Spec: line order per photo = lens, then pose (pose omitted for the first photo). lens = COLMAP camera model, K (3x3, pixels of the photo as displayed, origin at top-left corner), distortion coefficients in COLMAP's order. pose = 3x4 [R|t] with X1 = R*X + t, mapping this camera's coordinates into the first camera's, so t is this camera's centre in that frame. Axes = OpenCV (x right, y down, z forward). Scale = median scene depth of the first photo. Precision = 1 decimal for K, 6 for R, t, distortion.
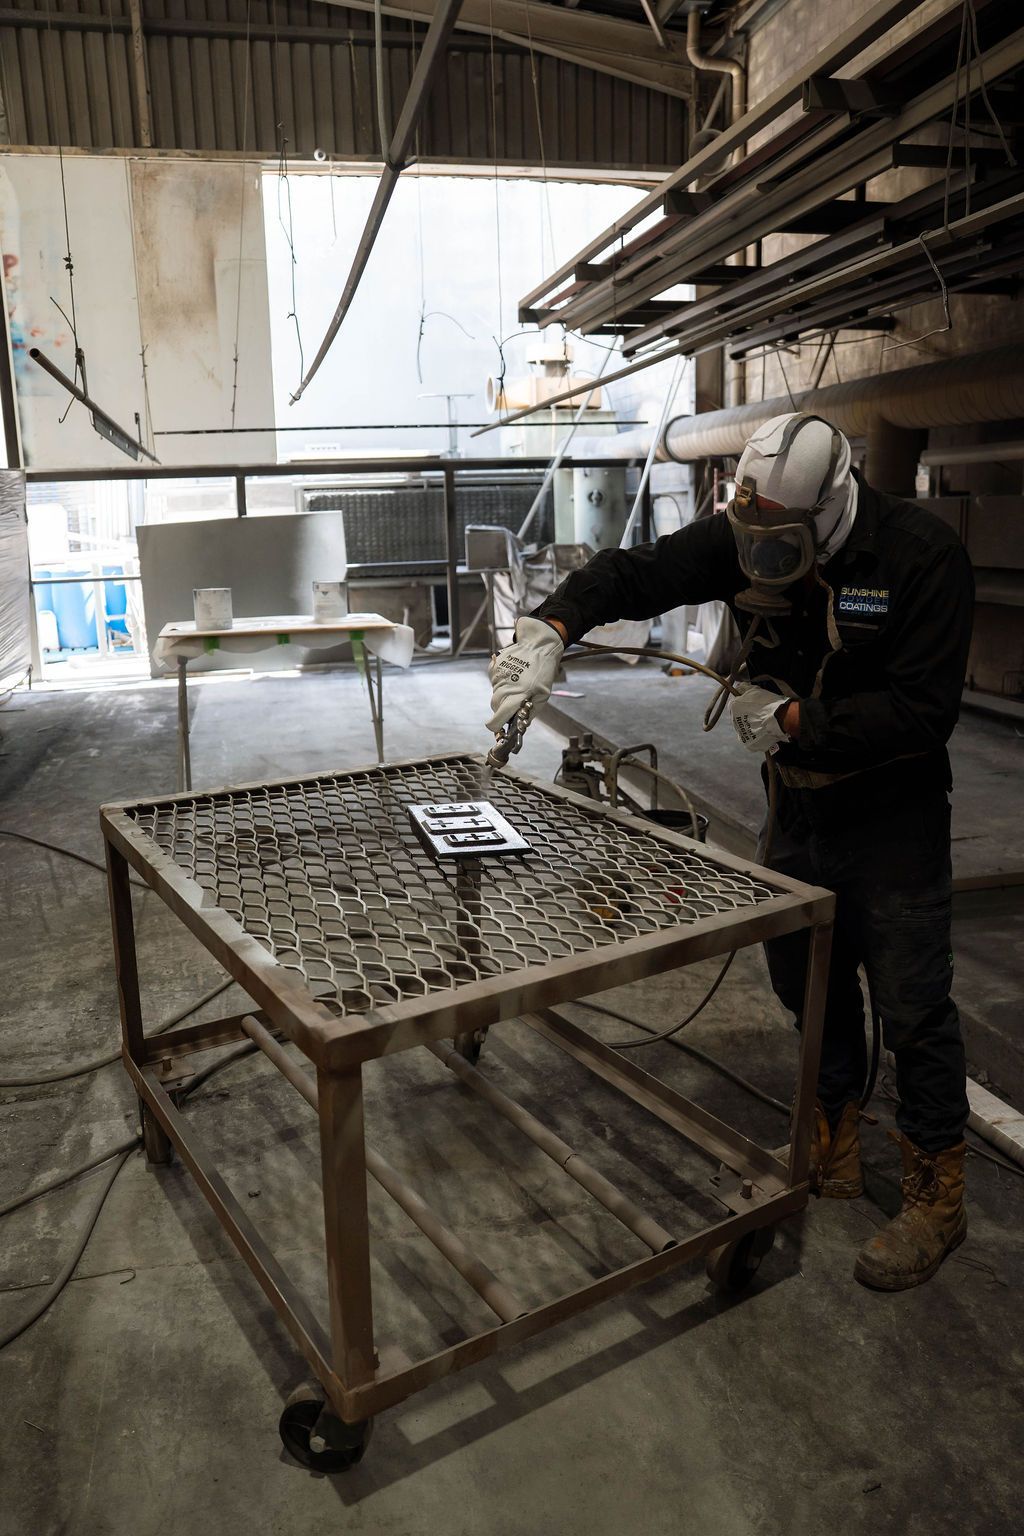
lens RADIAL K [[1120.7, 0, 516.7], [0, 1120.7, 773.3], [0, 0, 1]] dist [-0.118859, 0.092980]
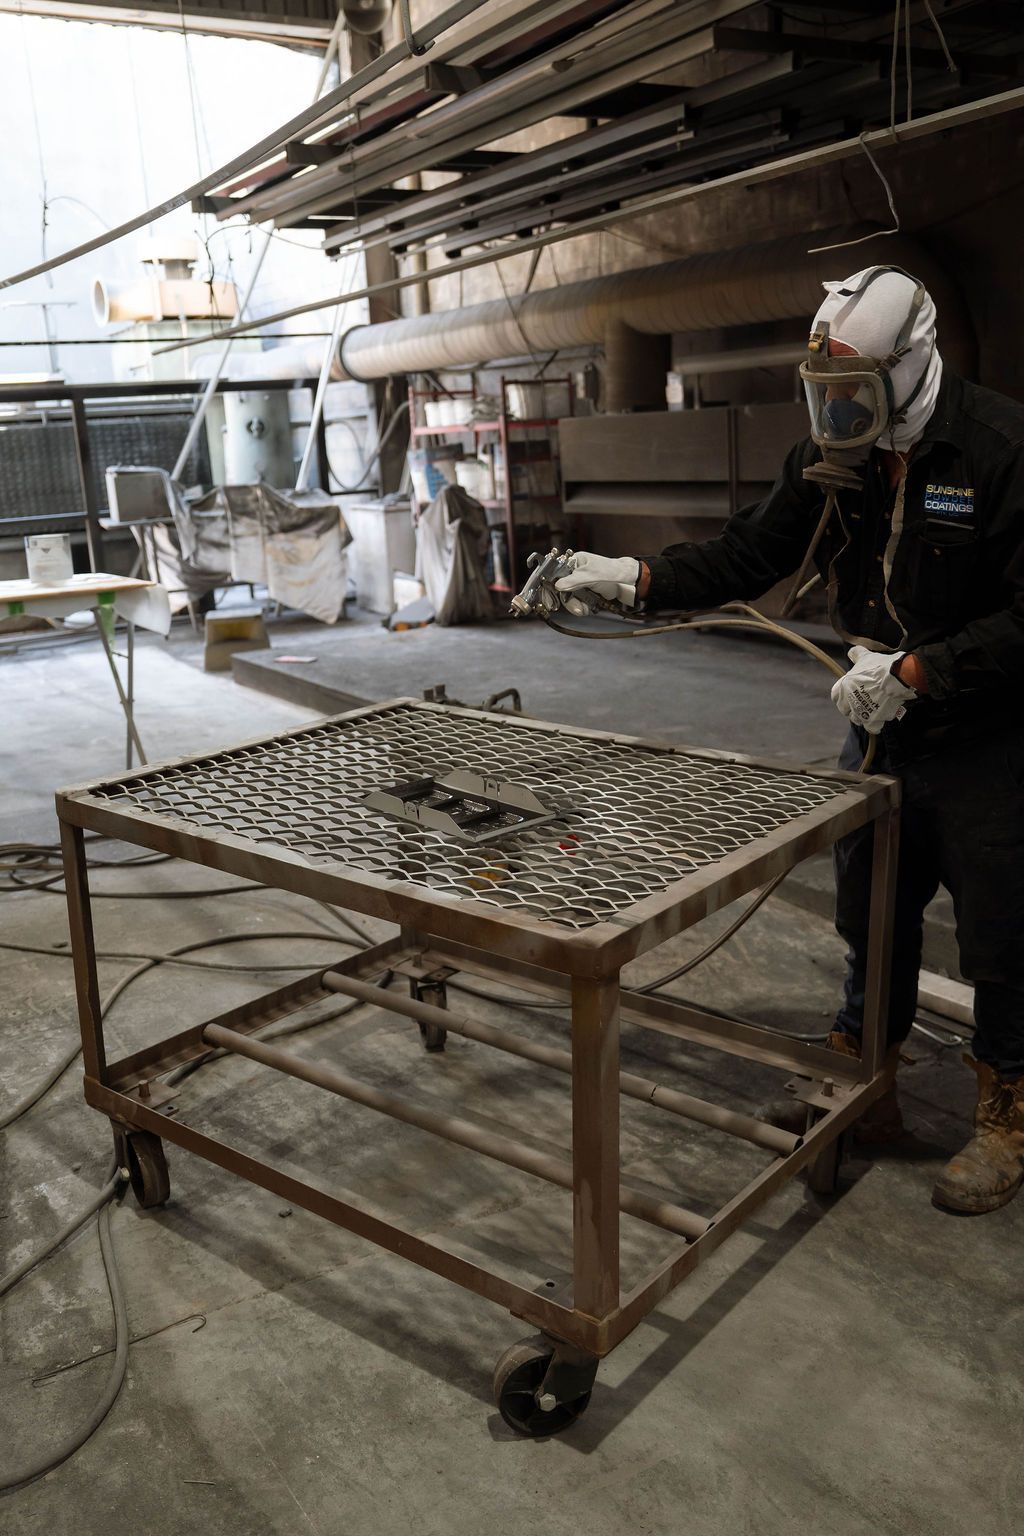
lens RADIAL K [[1372.6, 0, 512.0], [0, 1372.6, 768.0], [0, 0, 1]] dist [-0.061994, 0.103467]
pose [[0.947545, -0.104332, 0.302114, -0.123410], [0.104349, 0.994410, 0.016131, 0.011081], [-0.302108, 0.016241, 0.953135, -0.032421]]
